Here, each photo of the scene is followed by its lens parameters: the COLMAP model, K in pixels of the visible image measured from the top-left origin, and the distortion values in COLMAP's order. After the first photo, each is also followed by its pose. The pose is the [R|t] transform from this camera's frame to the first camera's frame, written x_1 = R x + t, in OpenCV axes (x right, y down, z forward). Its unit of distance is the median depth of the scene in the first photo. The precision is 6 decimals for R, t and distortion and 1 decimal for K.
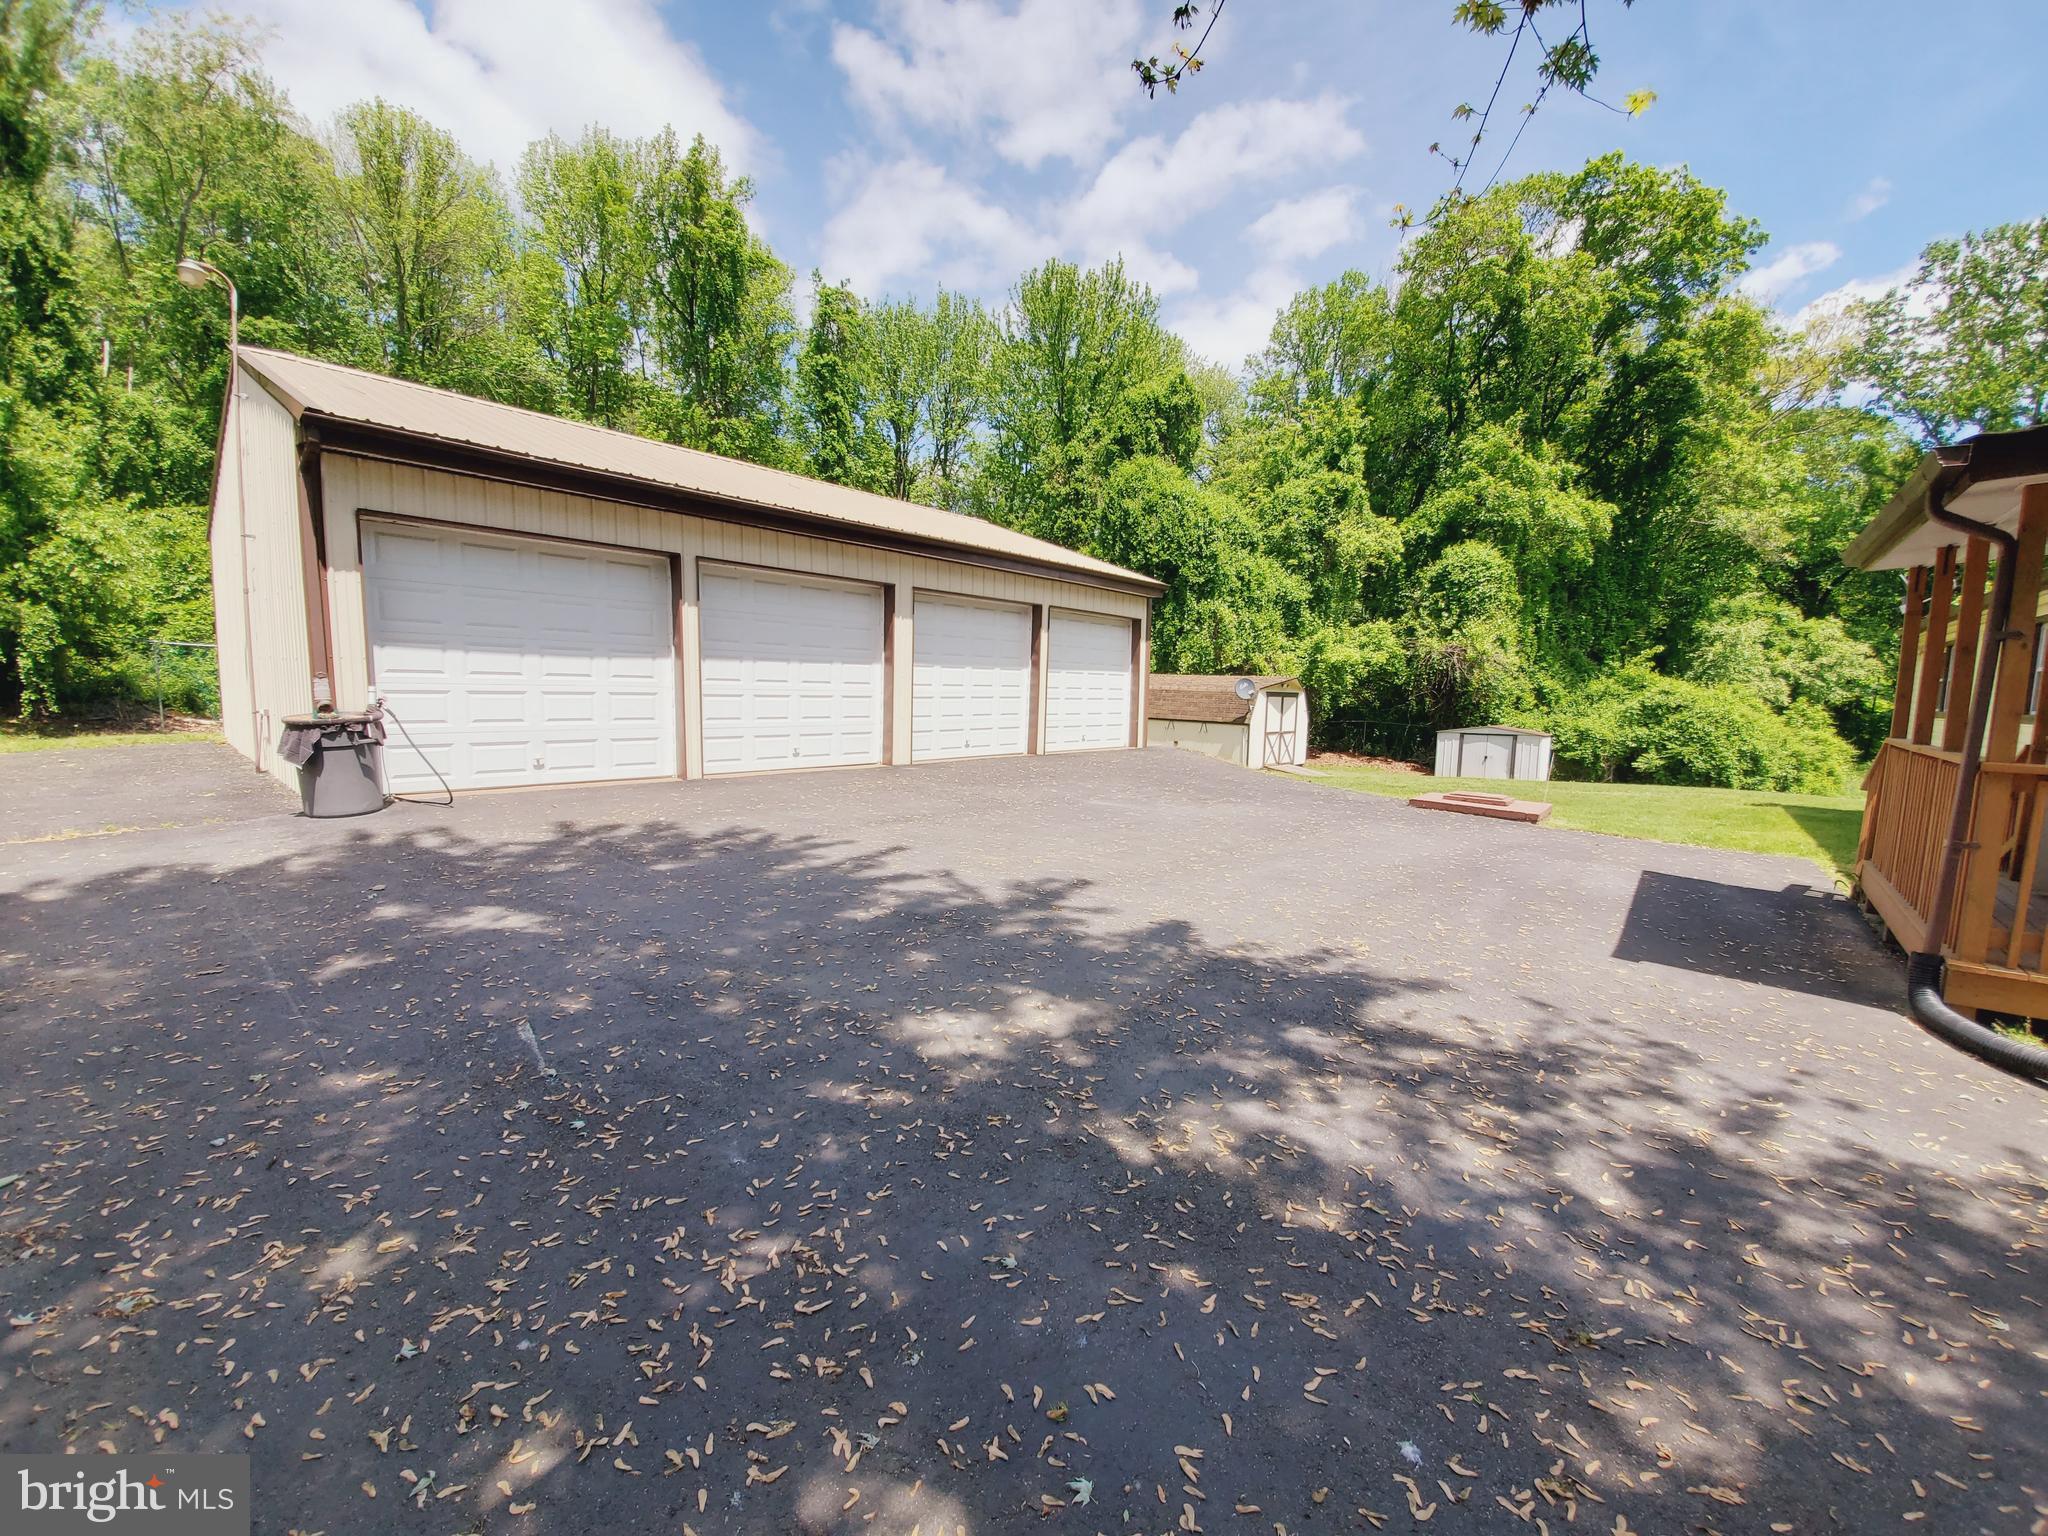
lens RADIAL K [[814.6, 0, 1034.3], [0, 814.6, 781.3], [0, 0, 1]] dist [0.001337, -0.012962]
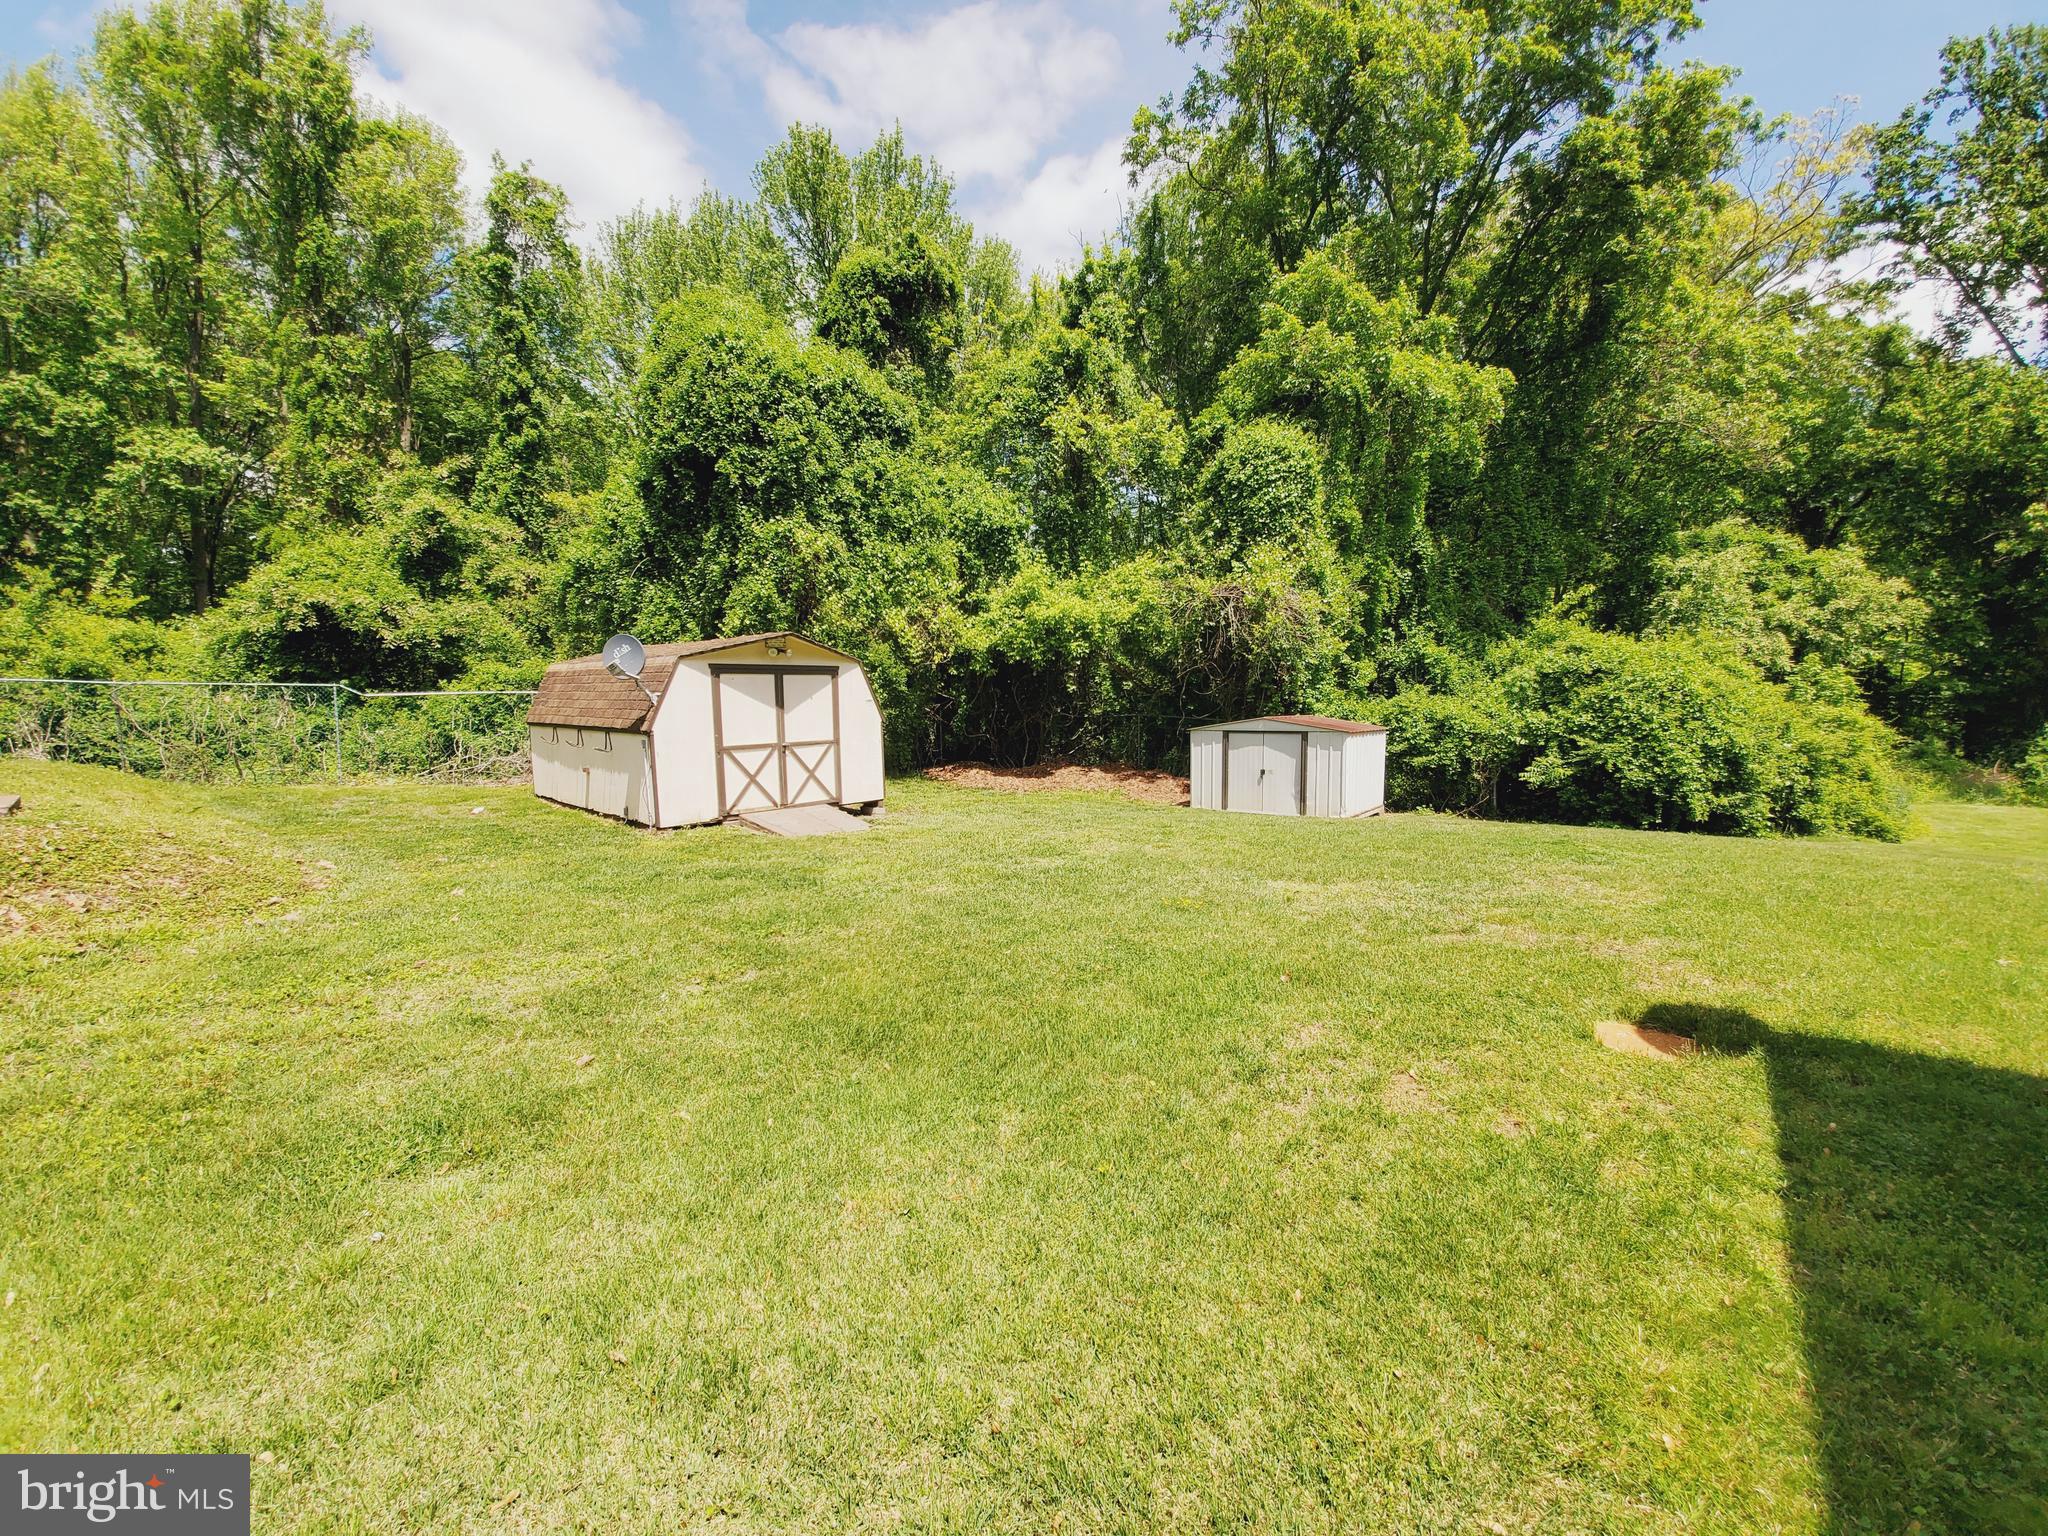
lens RADIAL K [[818.3, 0, 1039.3], [0, 818.3, 775.7], [0, 0, 1]] dist [0.001536, -0.013021]
pose [[0.999461, -0.032837, 0.000035, 0.390936], [0.032835, 0.999403, -0.010773, -0.025672], [0.000318, 0.010768, 0.999942, 0.416500]]
